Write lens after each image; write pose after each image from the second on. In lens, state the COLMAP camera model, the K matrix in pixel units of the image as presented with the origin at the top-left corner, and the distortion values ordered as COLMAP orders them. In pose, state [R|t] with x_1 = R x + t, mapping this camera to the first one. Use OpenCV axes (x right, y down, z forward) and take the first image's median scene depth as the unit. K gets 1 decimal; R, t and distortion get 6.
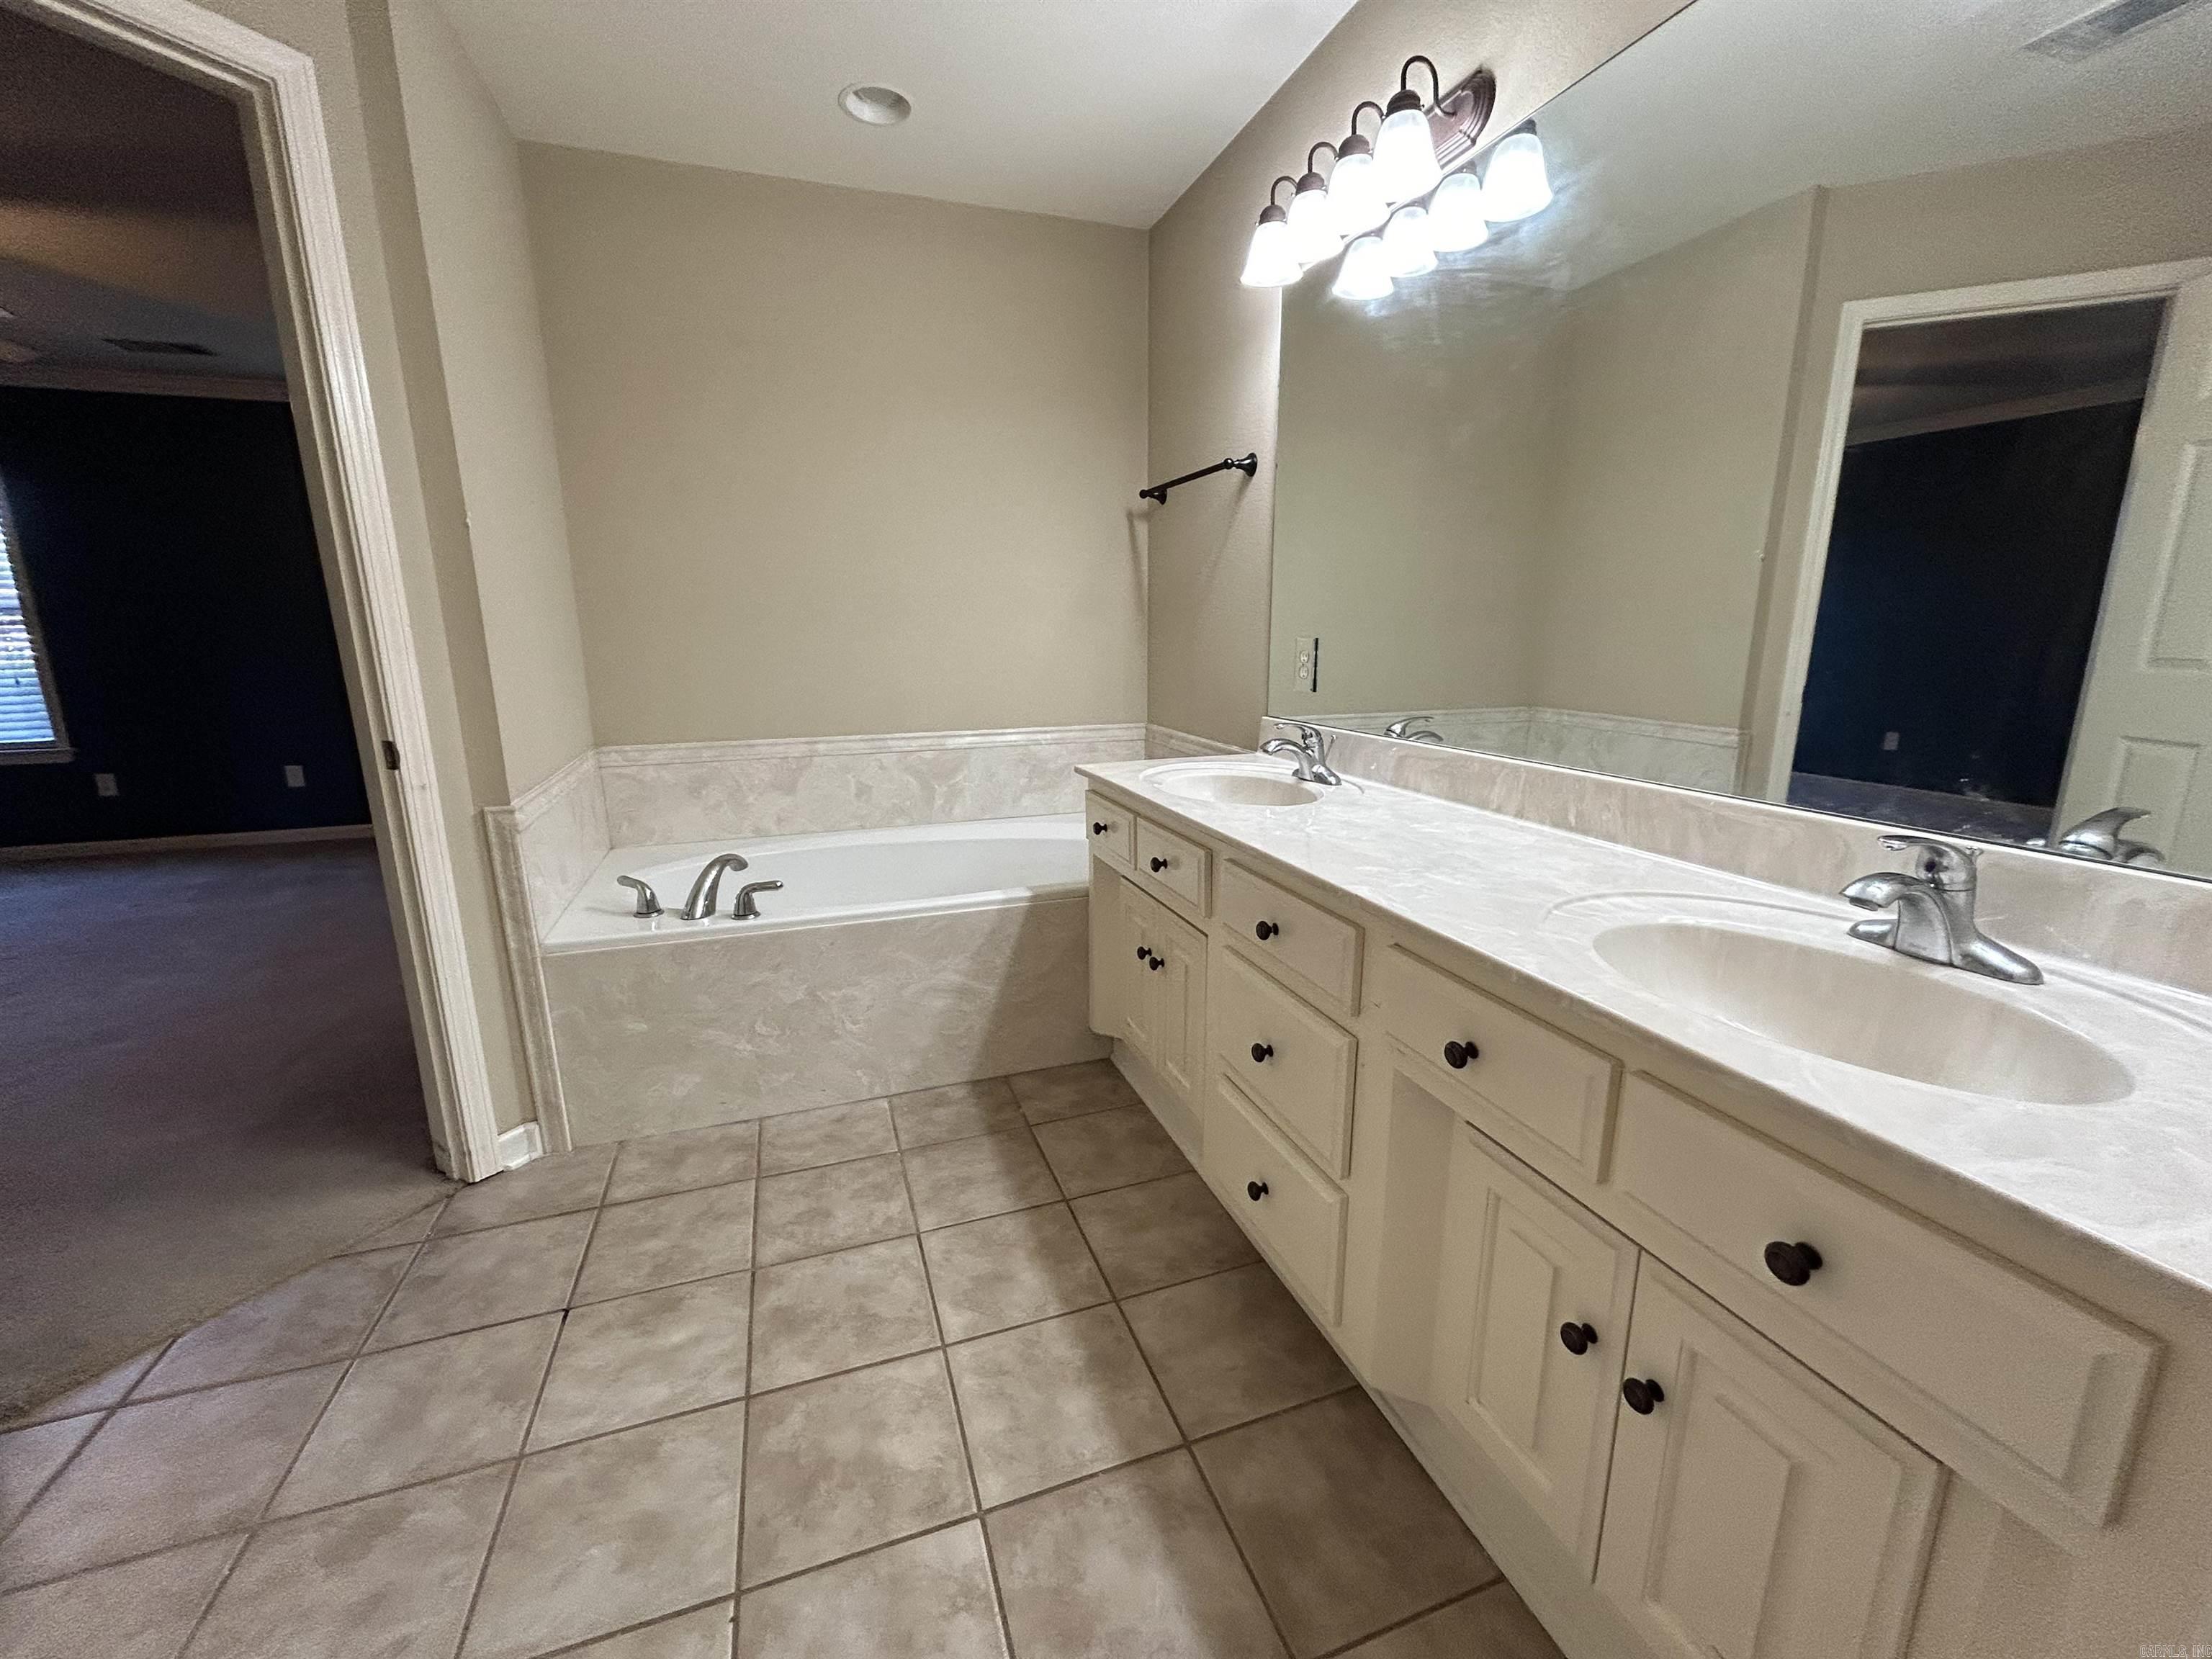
lens RADIAL K [[890.4, 0, 1103.5], [0, 890.4, 824.7], [0, 0, 1]] dist [-0.000618, 0.000366]
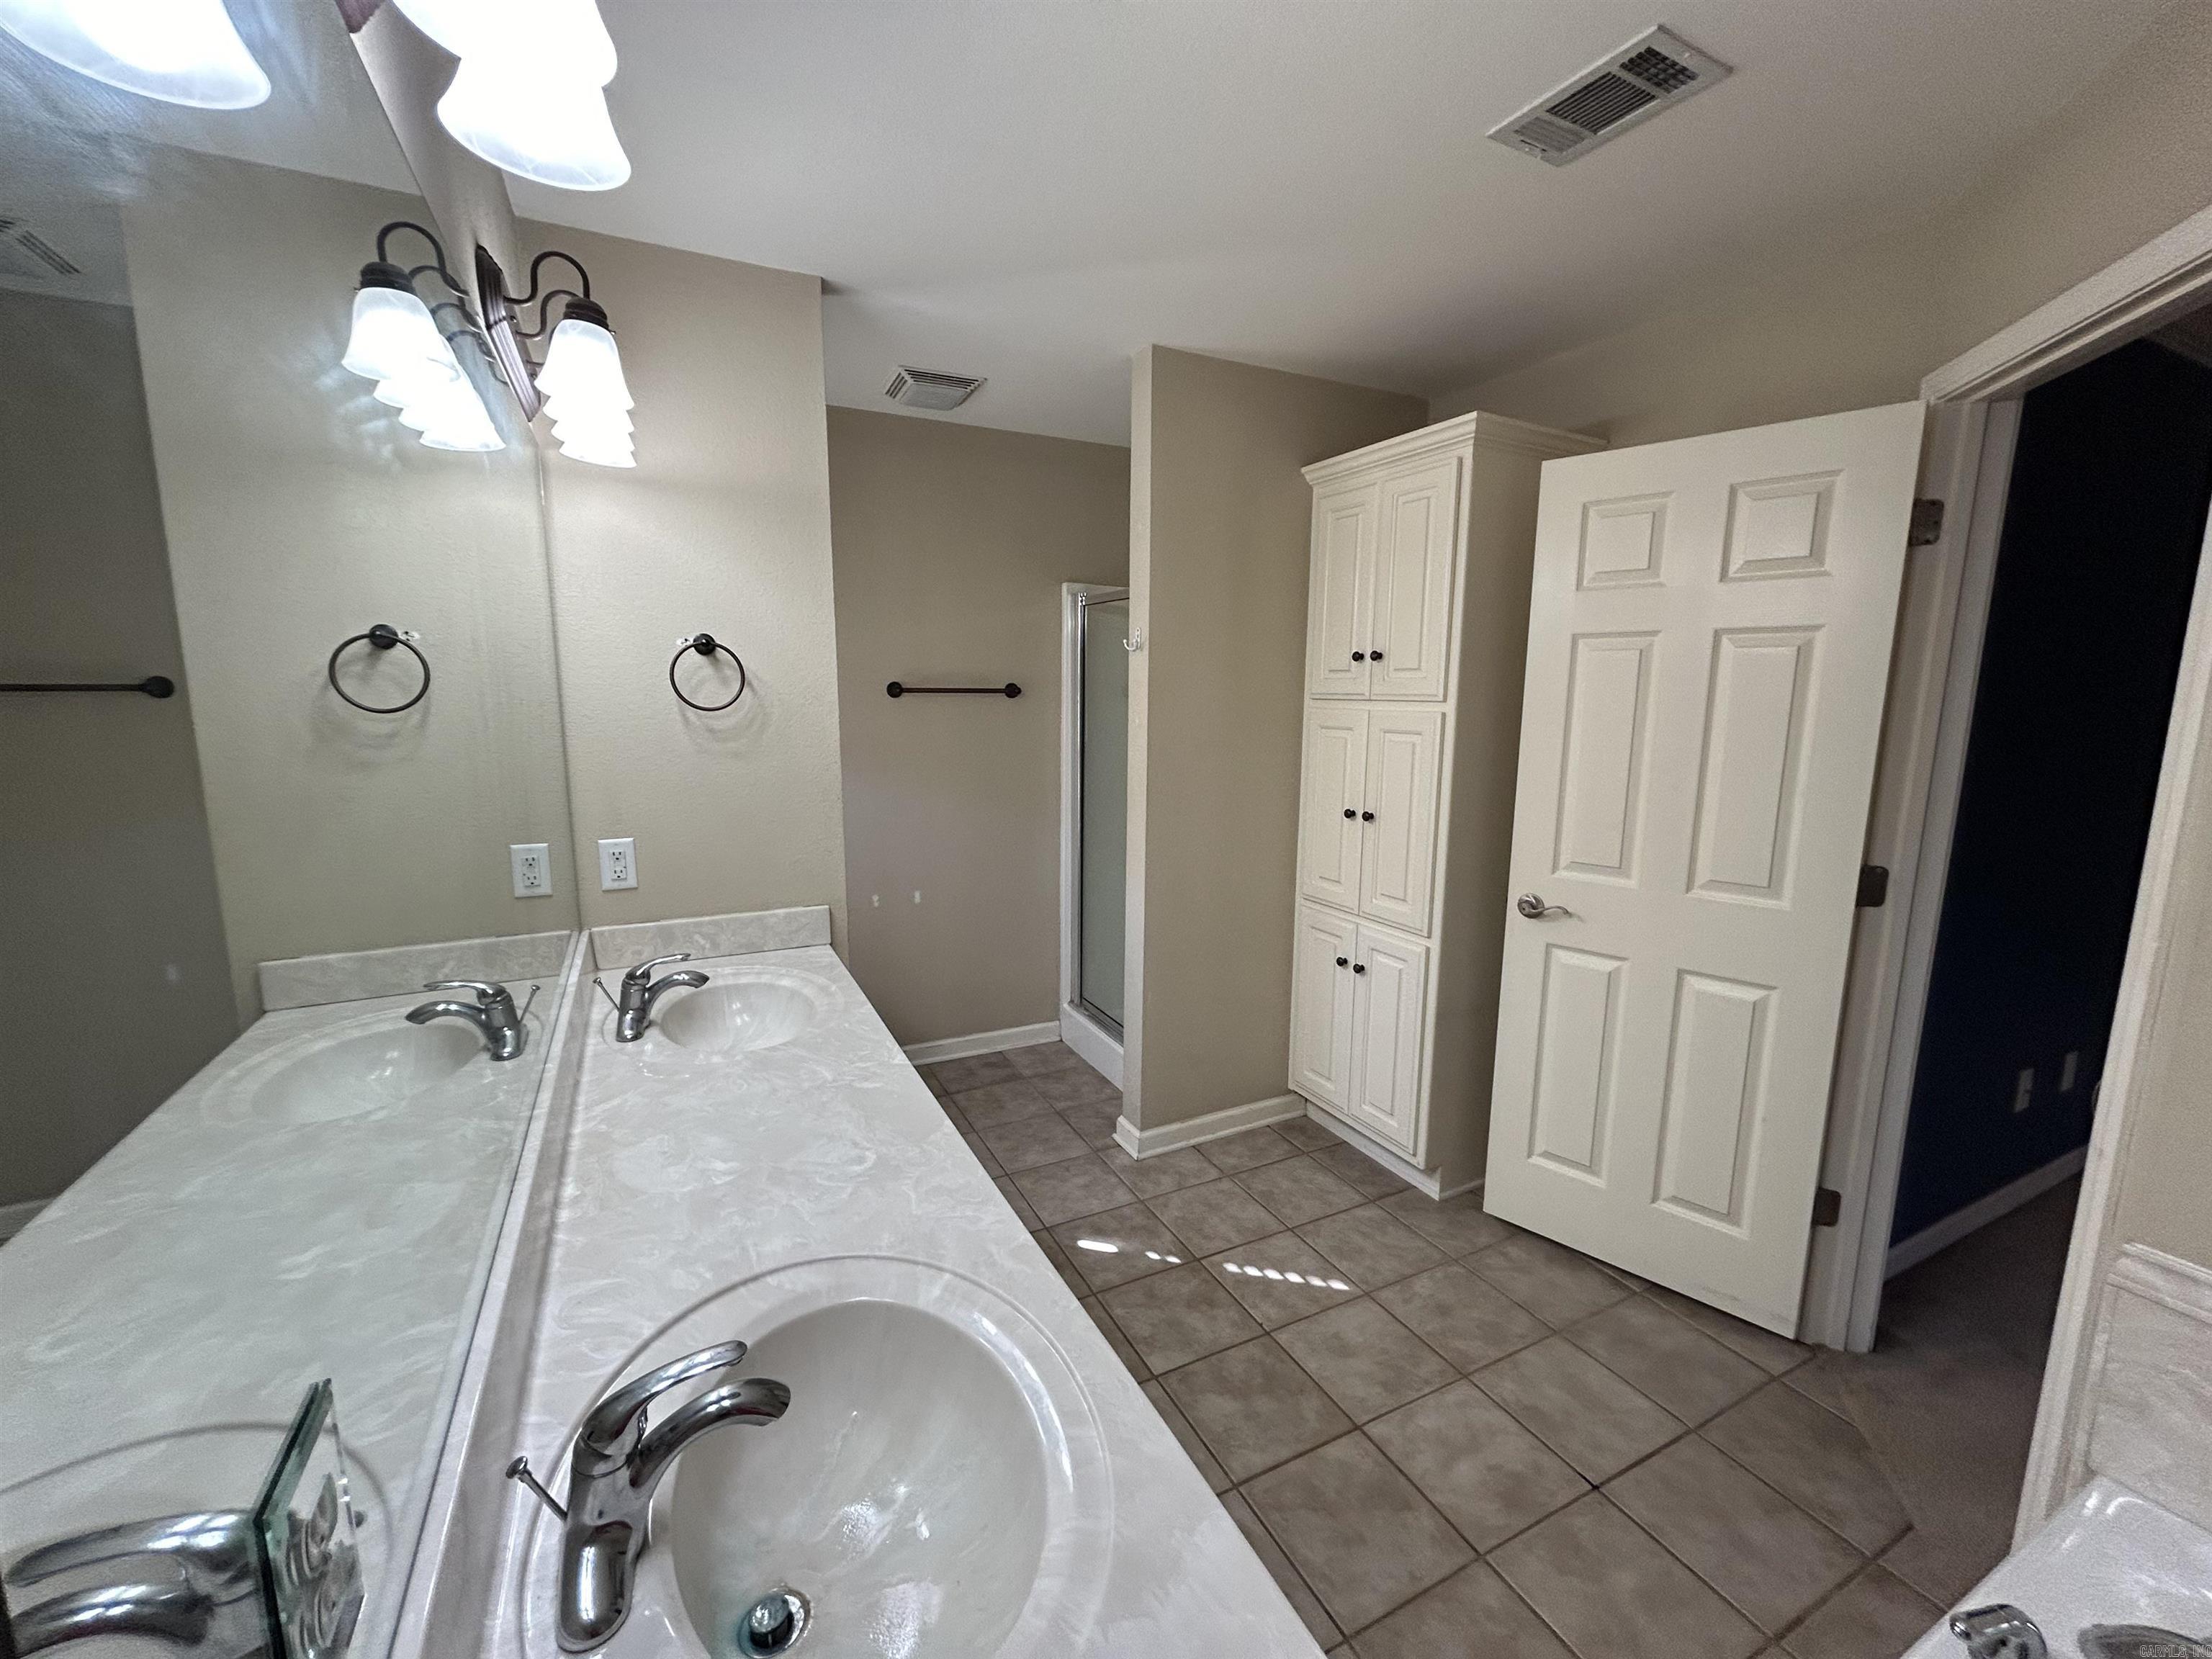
lens RADIAL K [[890.4, 0, 1100.9], [0, 890.4, 824.8], [0, 0, 1]] dist [-0.000618, 0.000366]
pose [[-0.992292, 0.014350, -0.123085, 0.124787], [-0.031227, 0.932261, 0.360436, -0.631546], [0.119920, 0.361501, -0.924628, 1.806267]]
